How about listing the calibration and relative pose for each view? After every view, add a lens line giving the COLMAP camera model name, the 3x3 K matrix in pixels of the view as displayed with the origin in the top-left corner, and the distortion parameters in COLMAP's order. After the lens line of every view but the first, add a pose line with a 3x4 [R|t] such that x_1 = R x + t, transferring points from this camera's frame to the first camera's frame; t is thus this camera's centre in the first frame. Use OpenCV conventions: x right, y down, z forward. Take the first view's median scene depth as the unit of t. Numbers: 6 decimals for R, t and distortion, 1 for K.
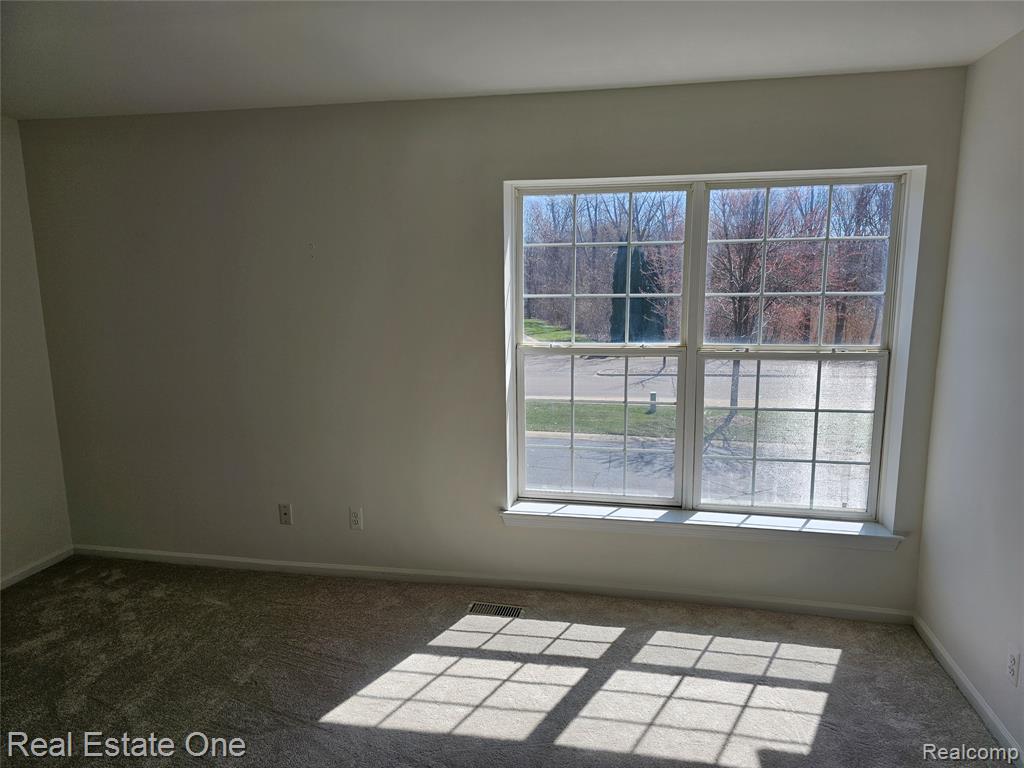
lens RADIAL K [[677.8, 0, 511.2], [0, 677.8, 384.4], [0, 0, 1]] dist [0.024373, -0.006413]
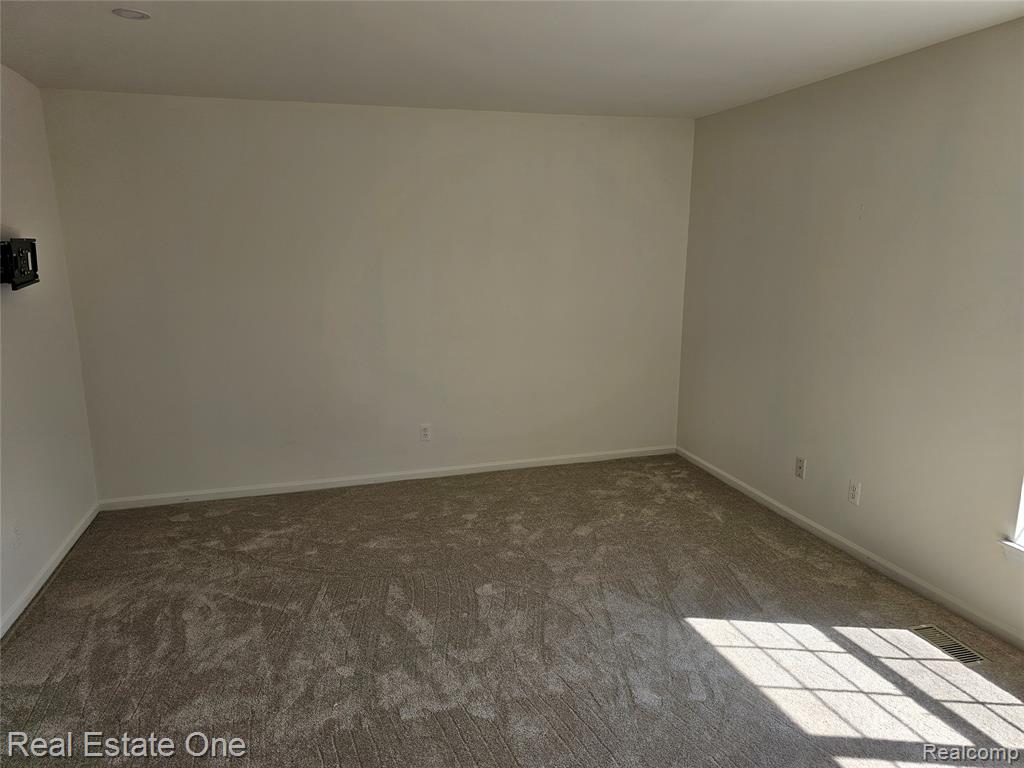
lens RADIAL K [[677.8, 0, 511.1], [0, 677.8, 384.2], [0, 0, 1]] dist [0.024373, -0.006413]
pose [[0.475207, 0.192999, -0.858446, 0.399216], [-0.150437, 0.979102, 0.136849, -0.013476], [0.866918, 0.064110, 0.494311, 0.108610]]
